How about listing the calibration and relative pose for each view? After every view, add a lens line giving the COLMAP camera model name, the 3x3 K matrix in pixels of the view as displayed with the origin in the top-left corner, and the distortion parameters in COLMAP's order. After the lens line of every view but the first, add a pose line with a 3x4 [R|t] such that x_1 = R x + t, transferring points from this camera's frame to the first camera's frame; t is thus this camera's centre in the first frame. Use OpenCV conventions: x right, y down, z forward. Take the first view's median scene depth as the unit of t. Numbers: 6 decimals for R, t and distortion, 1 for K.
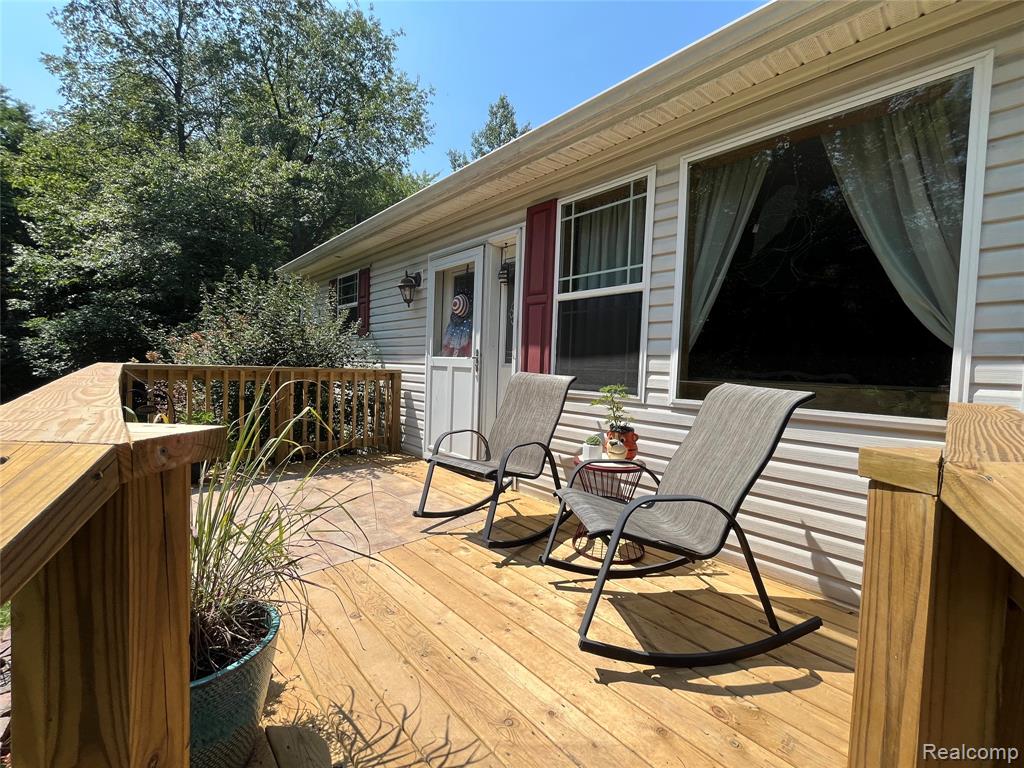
lens RADIAL K [[422.7, 0, 512.0], [0, 422.7, 384.0], [0, 0, 1]] dist [-0.005879, -0.000108]
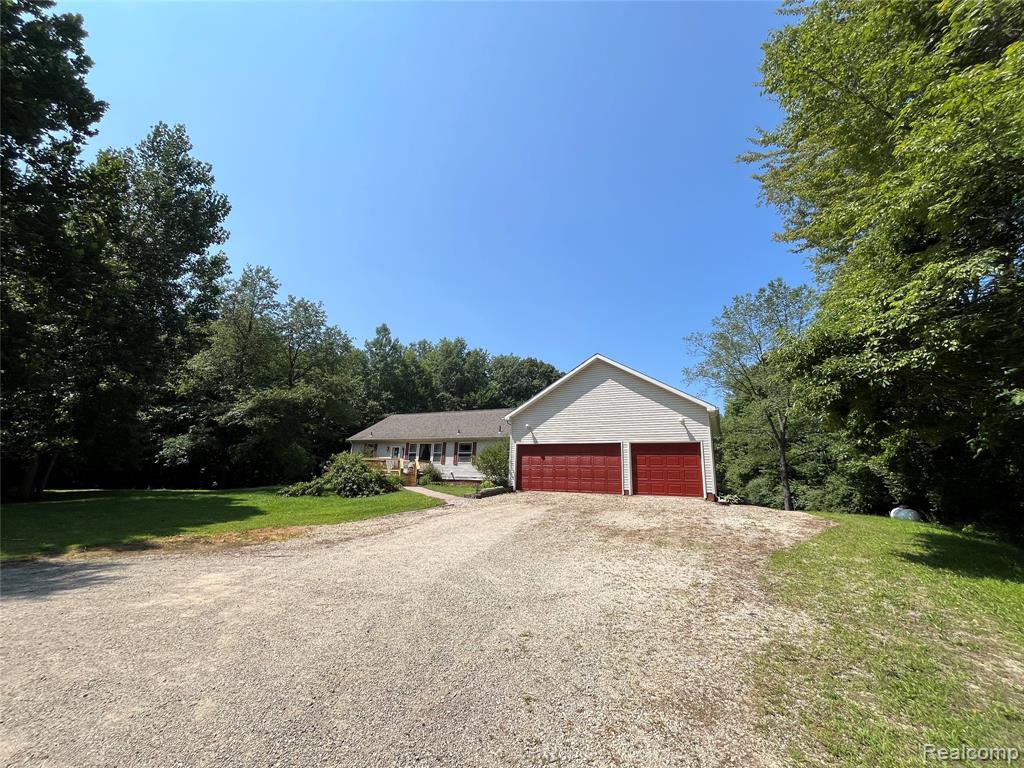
lens RADIAL K [[422.7, 0, 512.0], [0, 422.7, 384.0], [0, 0, 1]] dist [-0.005879, -0.000108]
pose [[0.939161, 0.075038, 0.335181, -0.868260], [0.014730, 0.966148, -0.257569, 0.682950], [-0.343161, 0.246836, 0.906263, -7.526108]]
